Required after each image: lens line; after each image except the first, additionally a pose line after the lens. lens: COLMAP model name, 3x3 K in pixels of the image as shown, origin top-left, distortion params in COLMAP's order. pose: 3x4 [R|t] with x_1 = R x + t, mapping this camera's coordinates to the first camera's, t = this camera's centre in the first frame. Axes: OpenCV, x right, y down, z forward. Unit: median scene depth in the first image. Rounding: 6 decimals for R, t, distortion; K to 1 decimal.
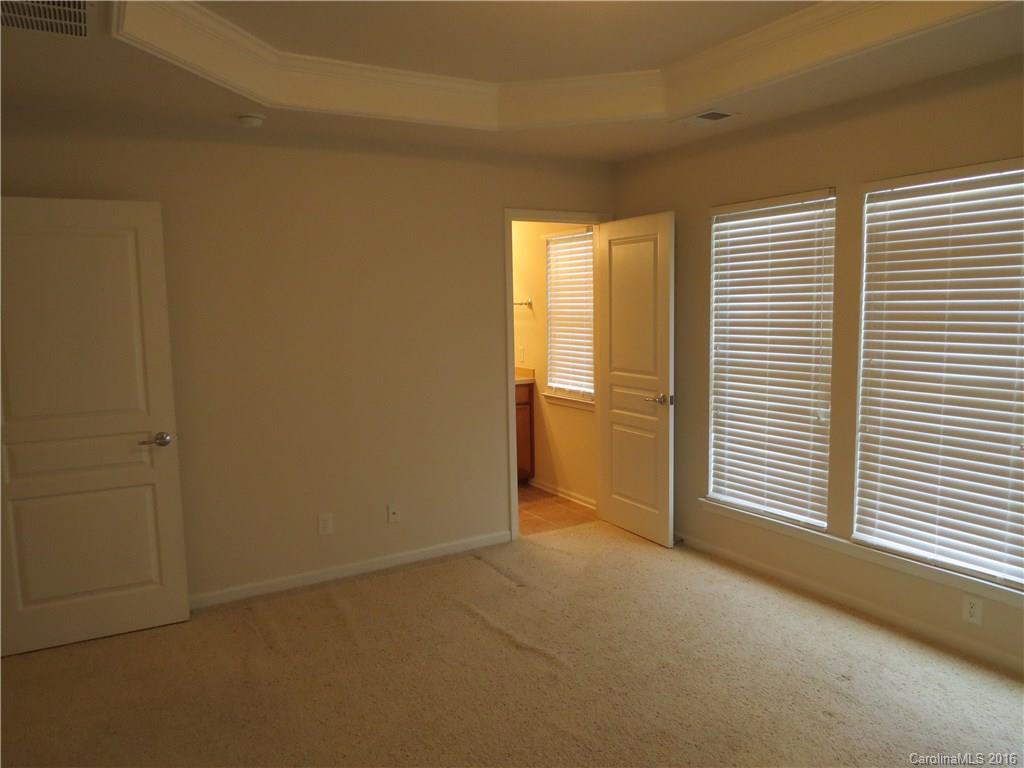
lens RADIAL K [[724.2, 0, 516.9], [0, 724.2, 387.9], [0, 0, 1]] dist [-0.014524, -0.005403]
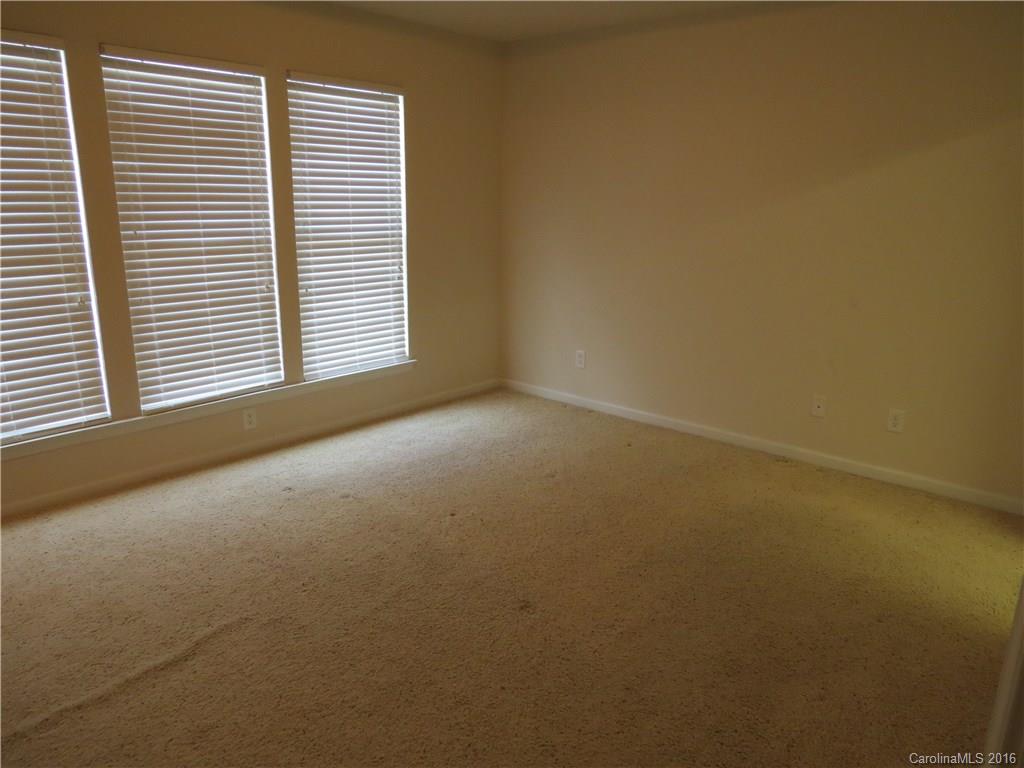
lens RADIAL K [[724.2, 0, 514.4], [0, 724.2, 382.5], [0, 0, 1]] dist [-0.014524, -0.005403]
pose [[-0.296843, -0.225663, 0.927880, -0.671377], [0.103867, 0.958282, 0.266285, -0.051871], [-0.949261, 0.175421, -0.261020, 0.818499]]
